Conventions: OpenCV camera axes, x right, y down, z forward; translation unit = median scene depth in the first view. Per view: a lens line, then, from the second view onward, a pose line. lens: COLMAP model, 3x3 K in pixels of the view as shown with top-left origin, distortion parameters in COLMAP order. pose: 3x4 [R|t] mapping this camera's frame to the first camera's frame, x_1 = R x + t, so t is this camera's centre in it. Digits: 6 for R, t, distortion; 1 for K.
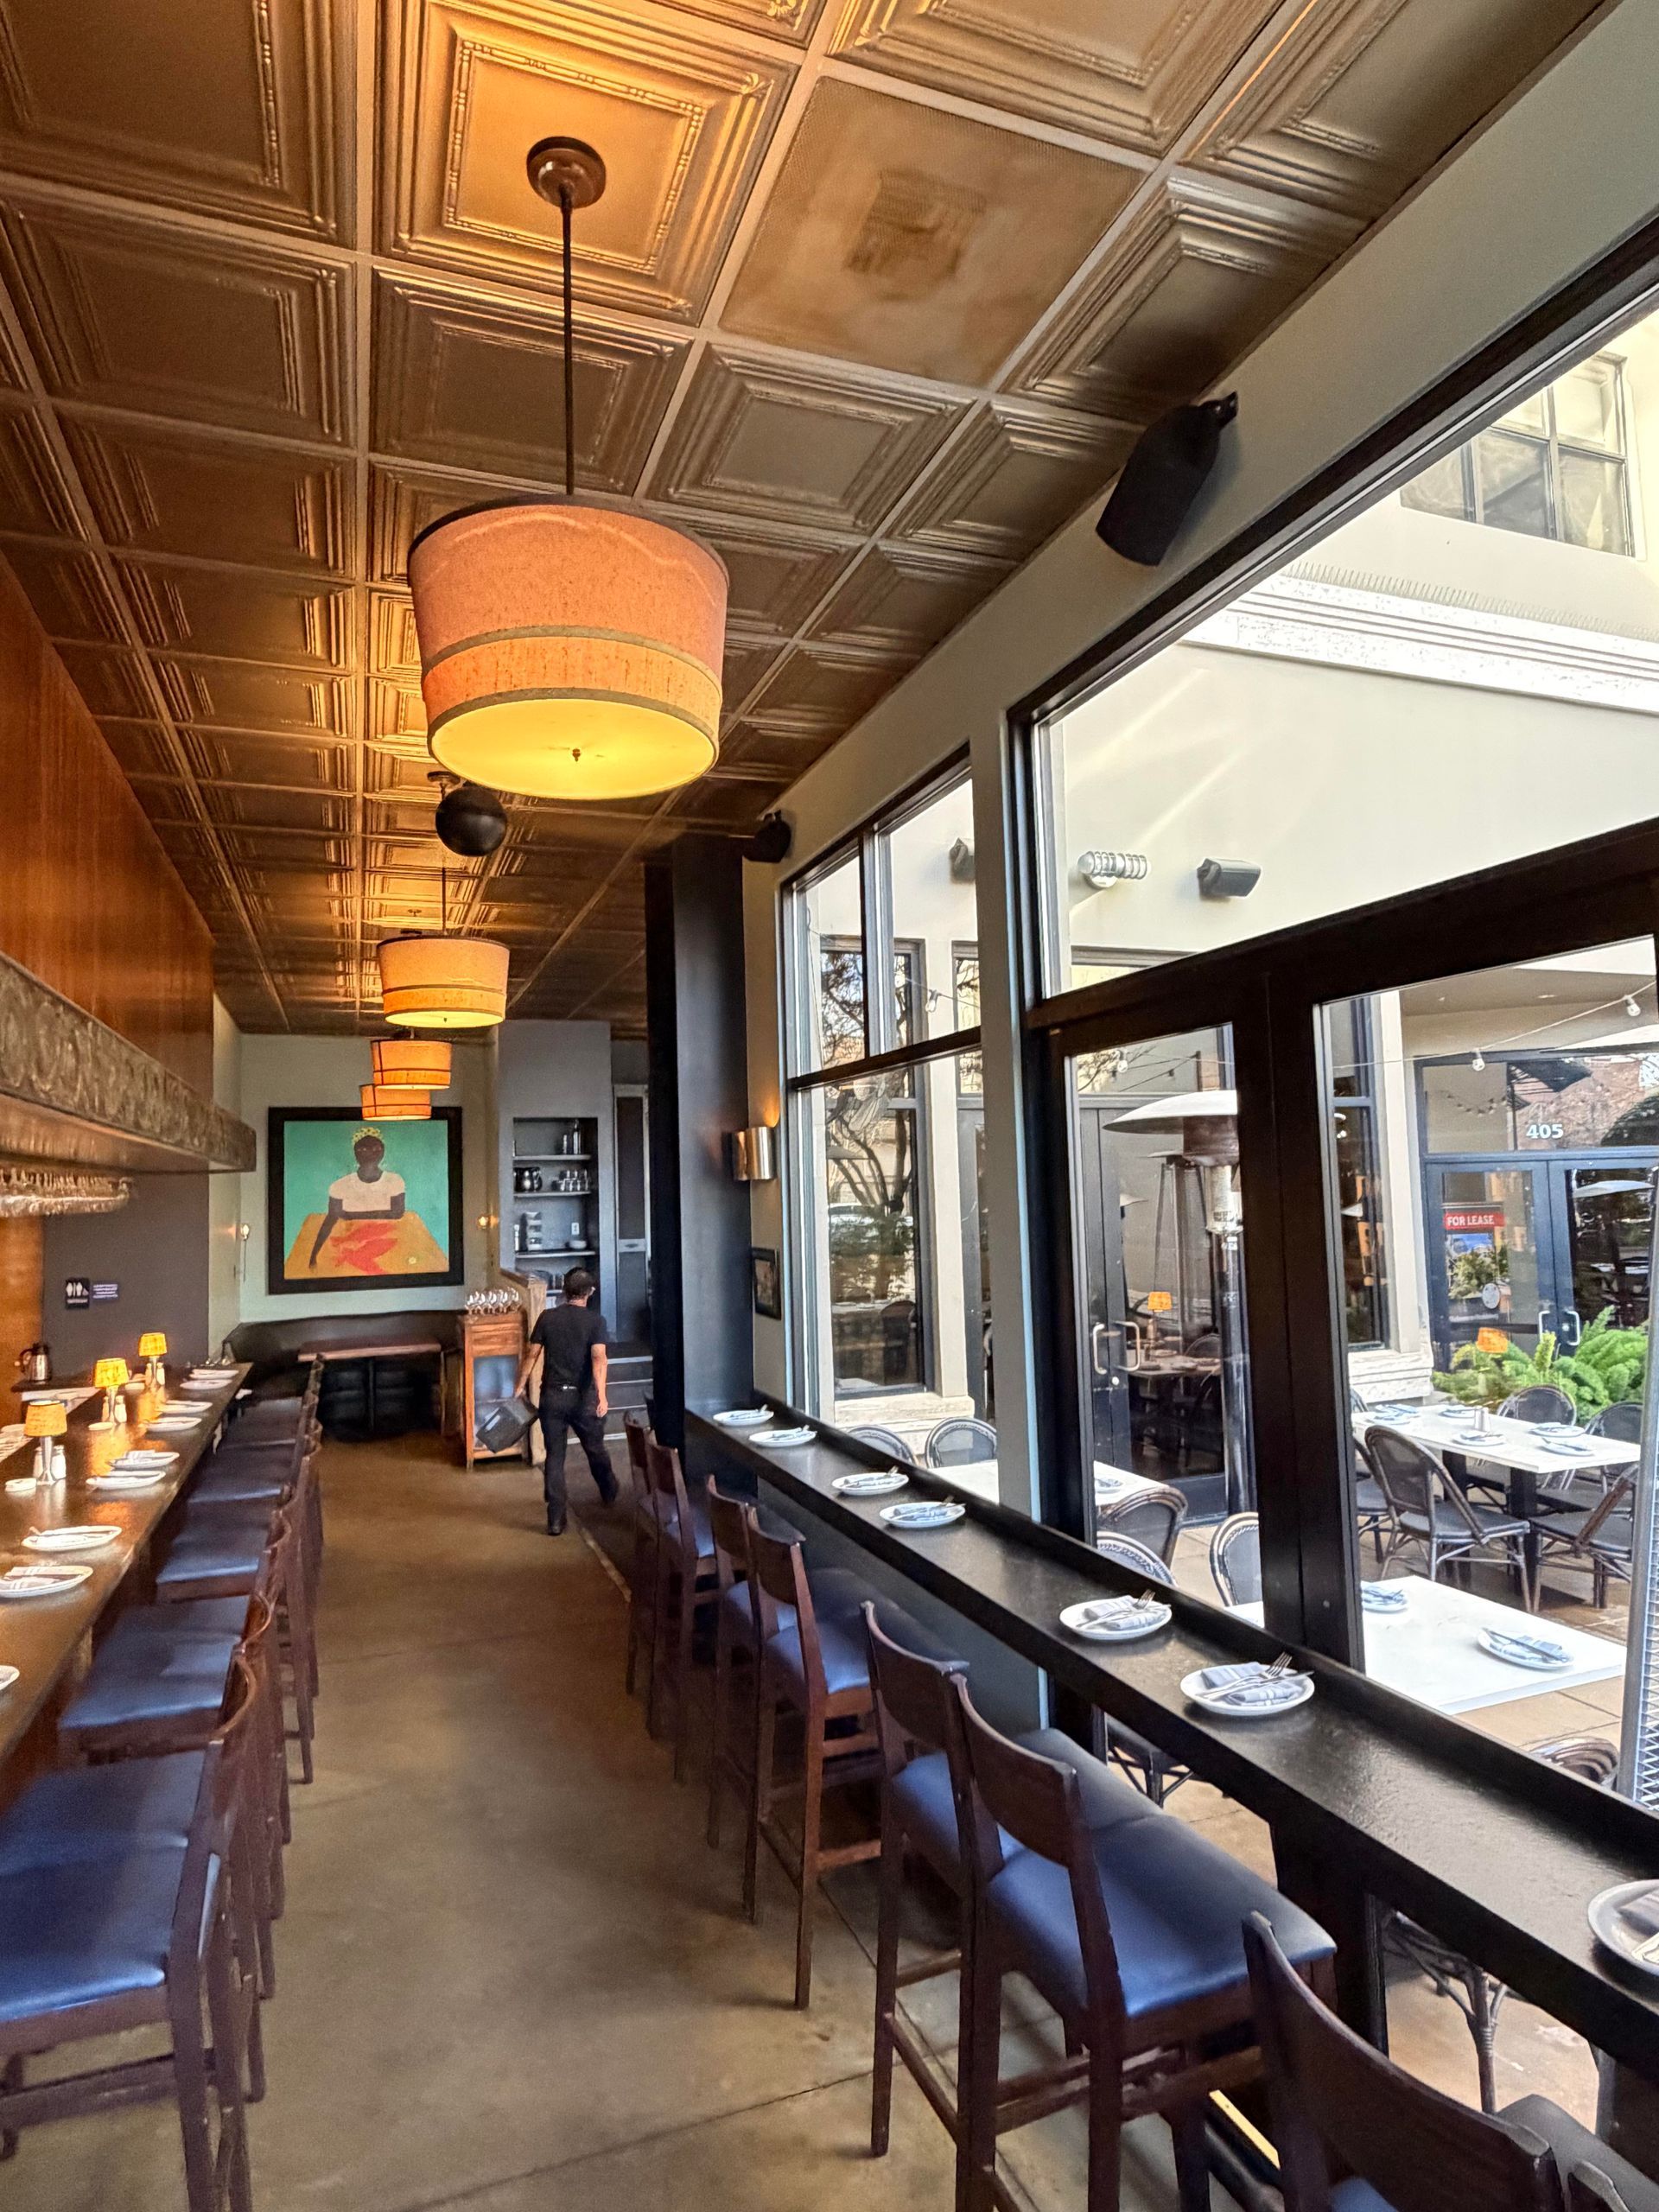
lens RADIAL K [[1237.4, 0, 829.5], [0, 1237.4, 1106.0], [0, 0, 1]] dist [-0.000310, -0.000074]
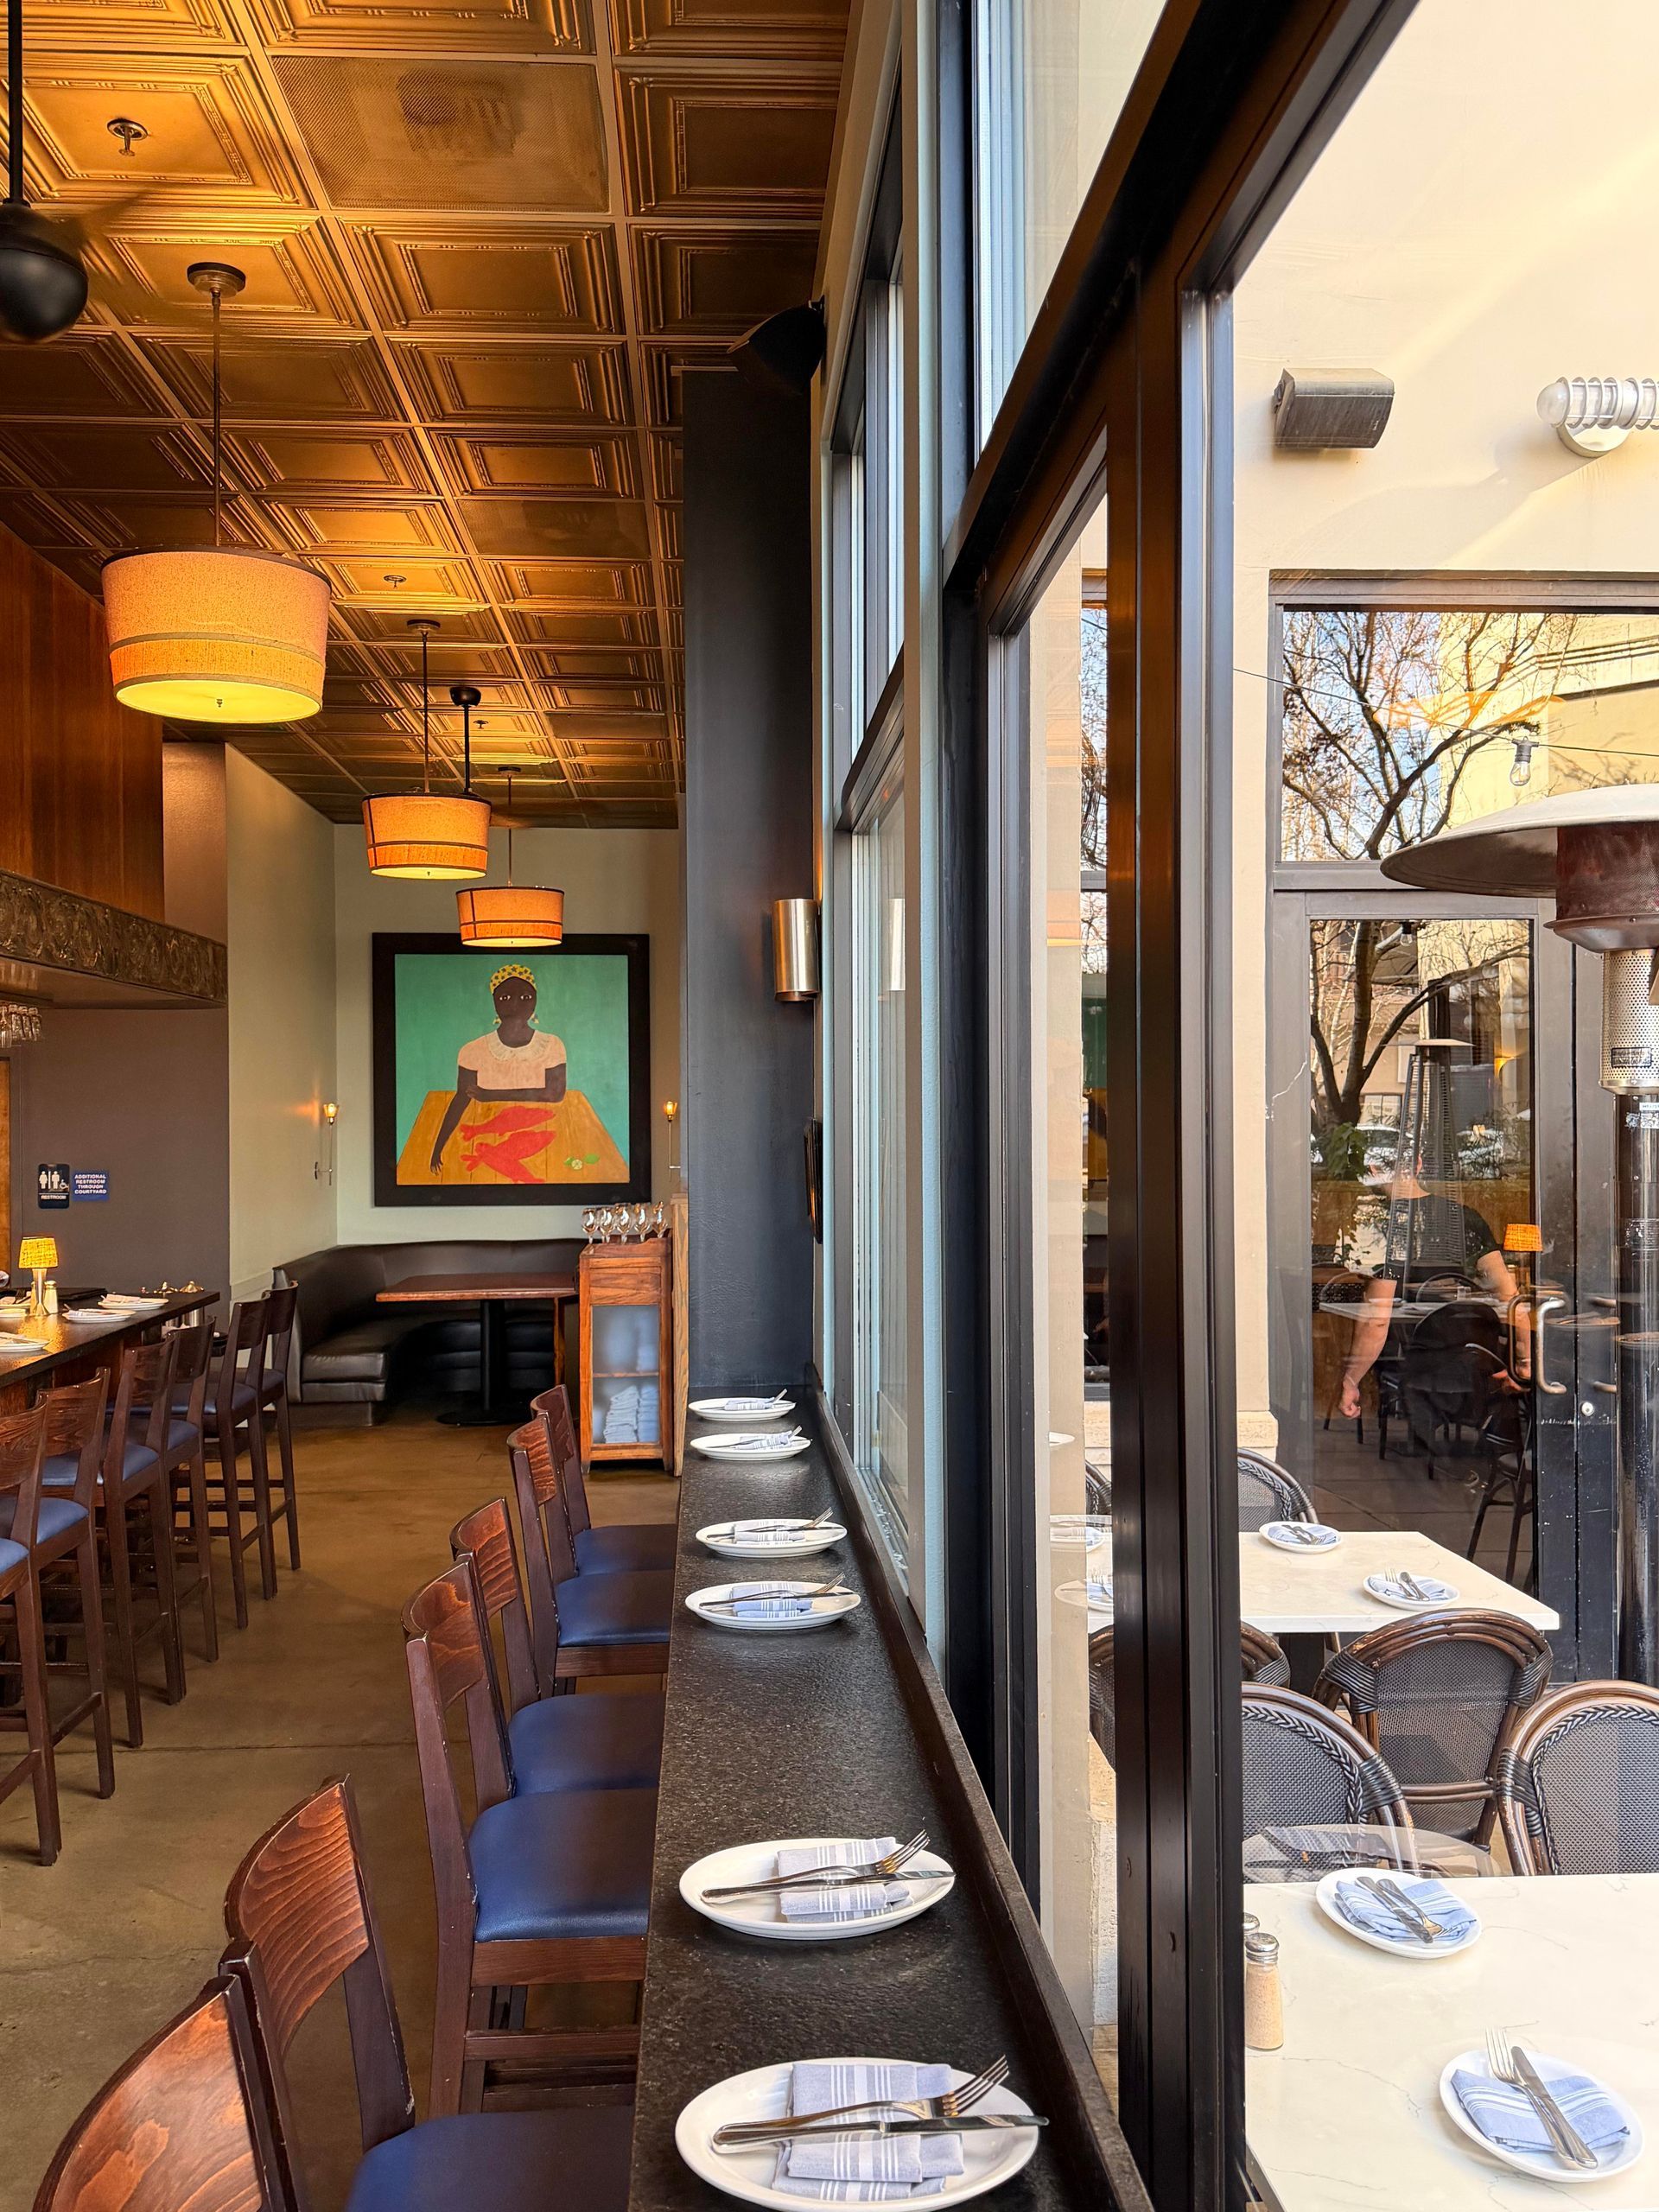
lens RADIAL K [[1852.5, 0, 829.5], [0, 1852.5, 1106.0], [0, 0, 1]] dist [0.185154, -0.366200]
pose [[0.956573, 0.023557, -0.290538, 0.092116], [-0.002657, 0.997392, 0.072120, 0.022094], [0.291479, -0.068216, 0.954142, 0.088466]]
